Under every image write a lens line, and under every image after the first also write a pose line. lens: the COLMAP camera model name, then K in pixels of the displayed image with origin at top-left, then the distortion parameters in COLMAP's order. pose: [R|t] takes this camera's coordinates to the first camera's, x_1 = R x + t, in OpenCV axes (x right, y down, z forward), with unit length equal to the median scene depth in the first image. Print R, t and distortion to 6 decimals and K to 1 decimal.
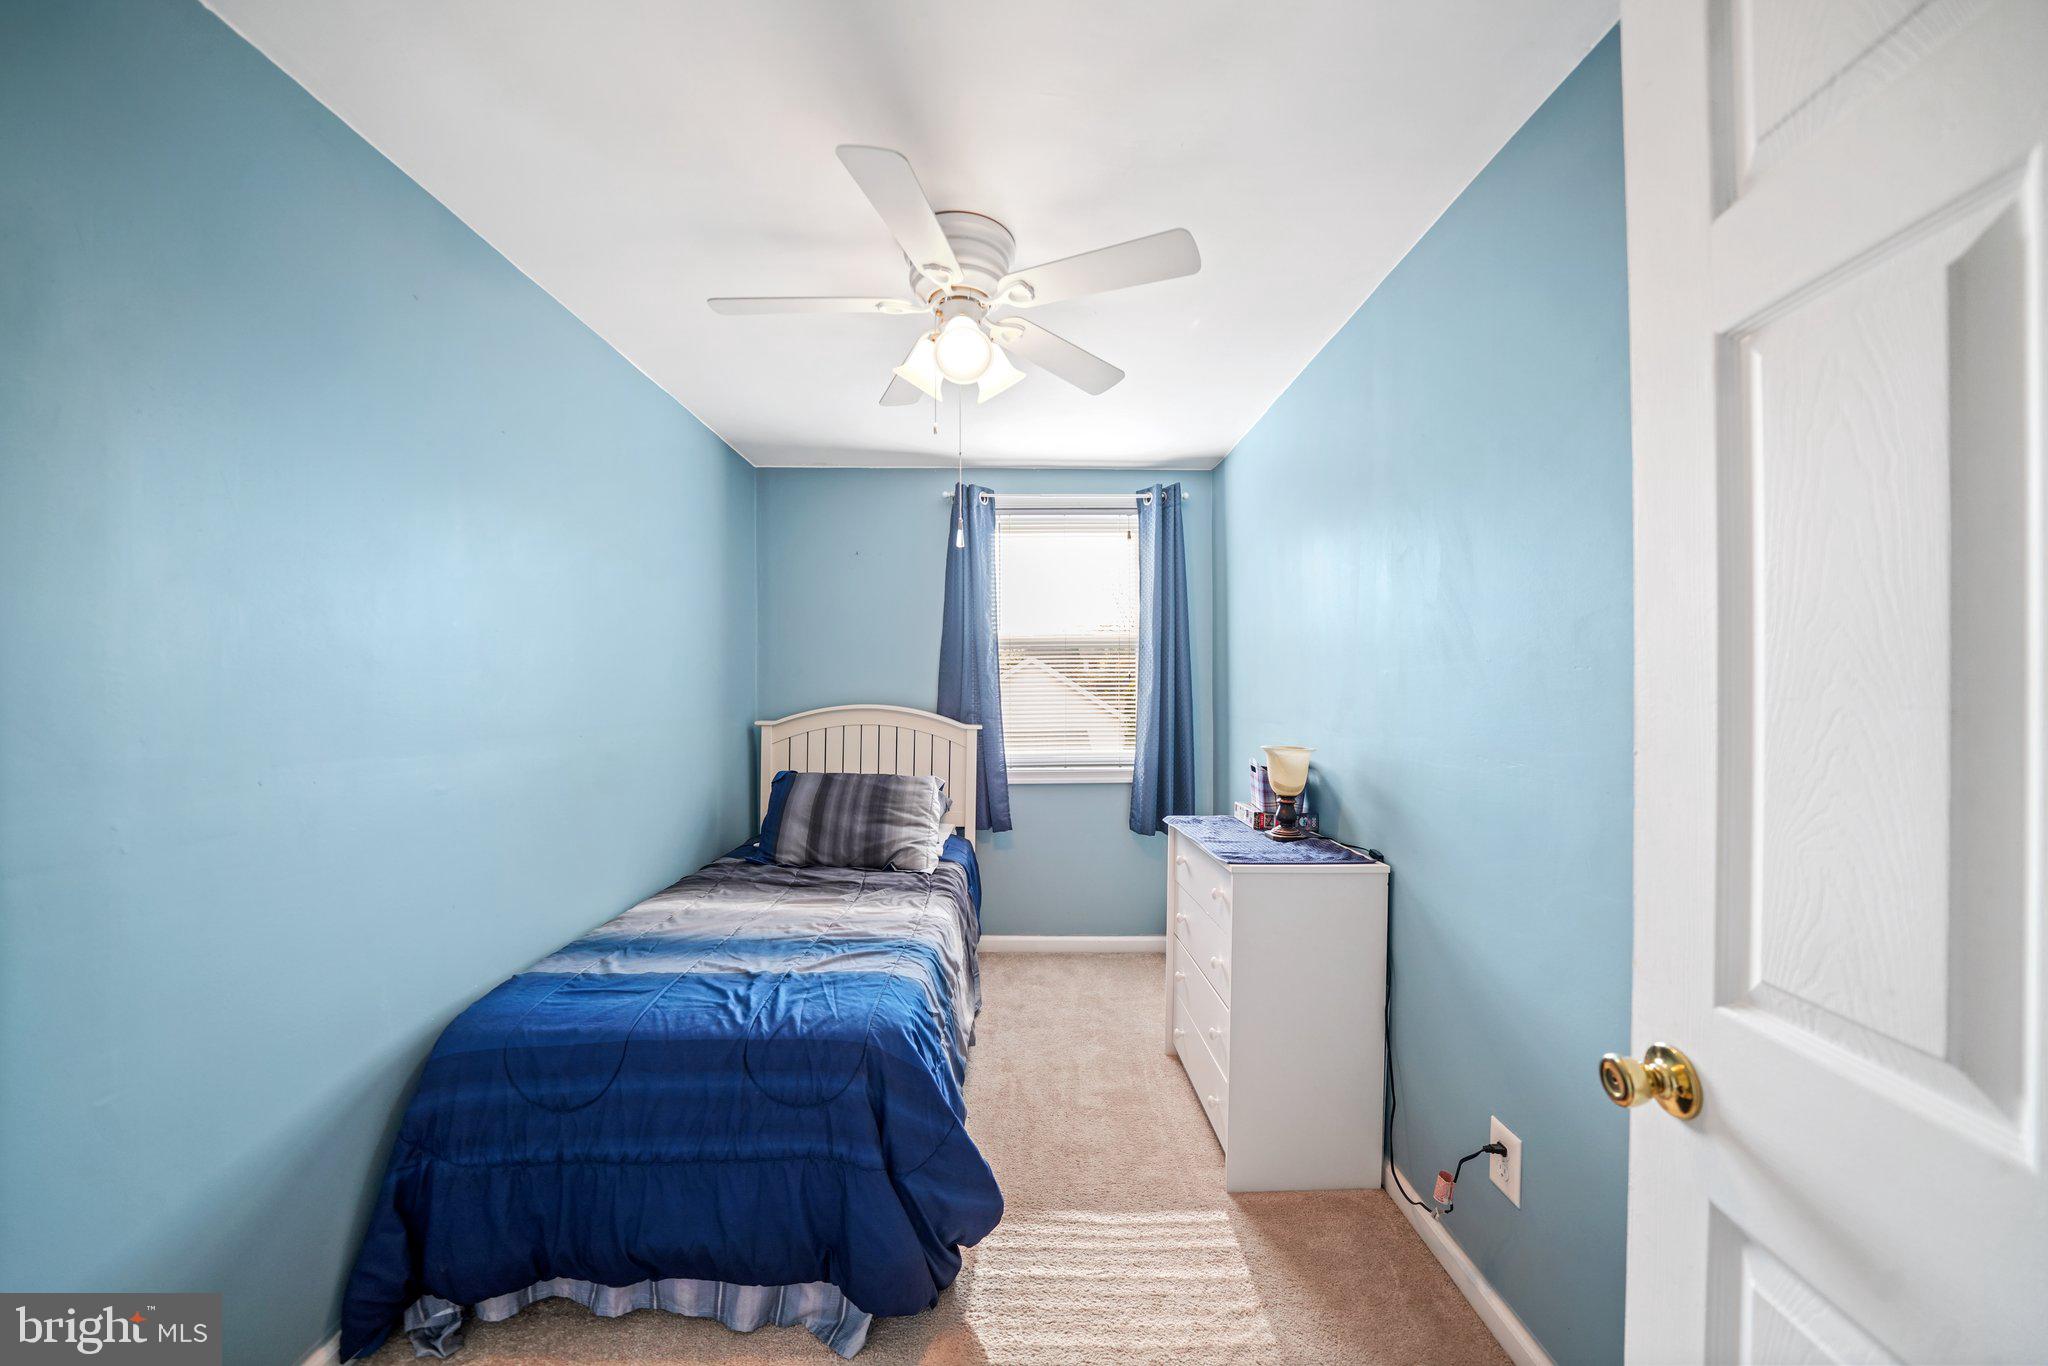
lens RADIAL K [[712.5, 0, 1018.9], [0, 712.5, 679.0], [0, 0, 1]] dist [-0.013654, -0.000507]
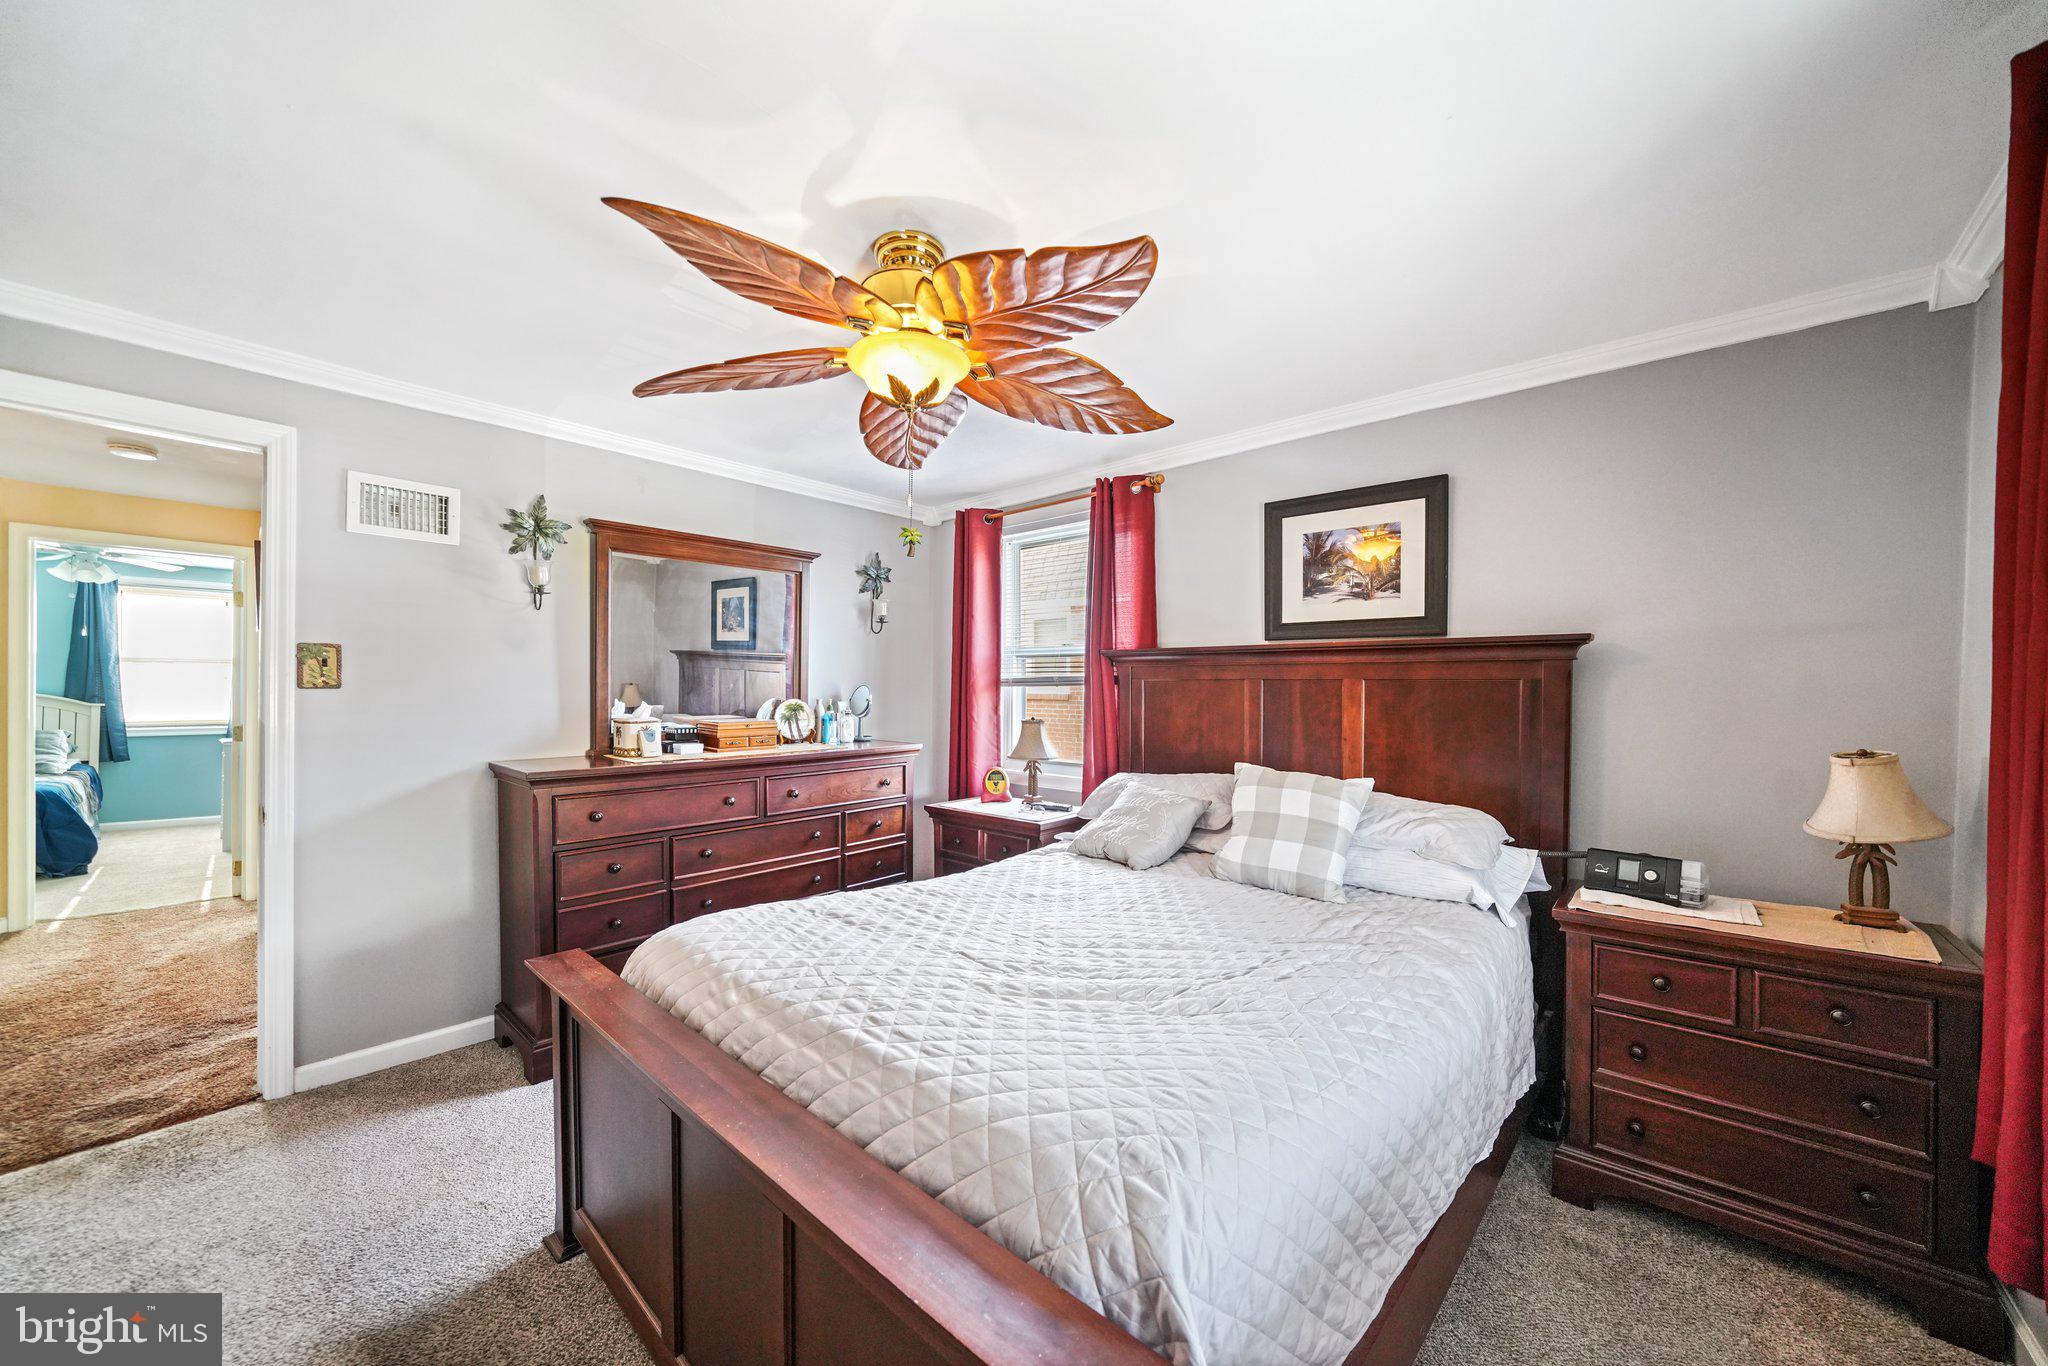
lens RADIAL K [[790.8, 0, 1024.3], [0, 790.8, 691.8], [0, 0, 1]] dist [0.000072, 0.000040]
pose [[0.699979, 0.000599, 0.714163, 0.144766], [-0.002279, 0.999996, 0.001395, 0.029157], [-0.714160, -0.002604, 0.699978, -2.004986]]
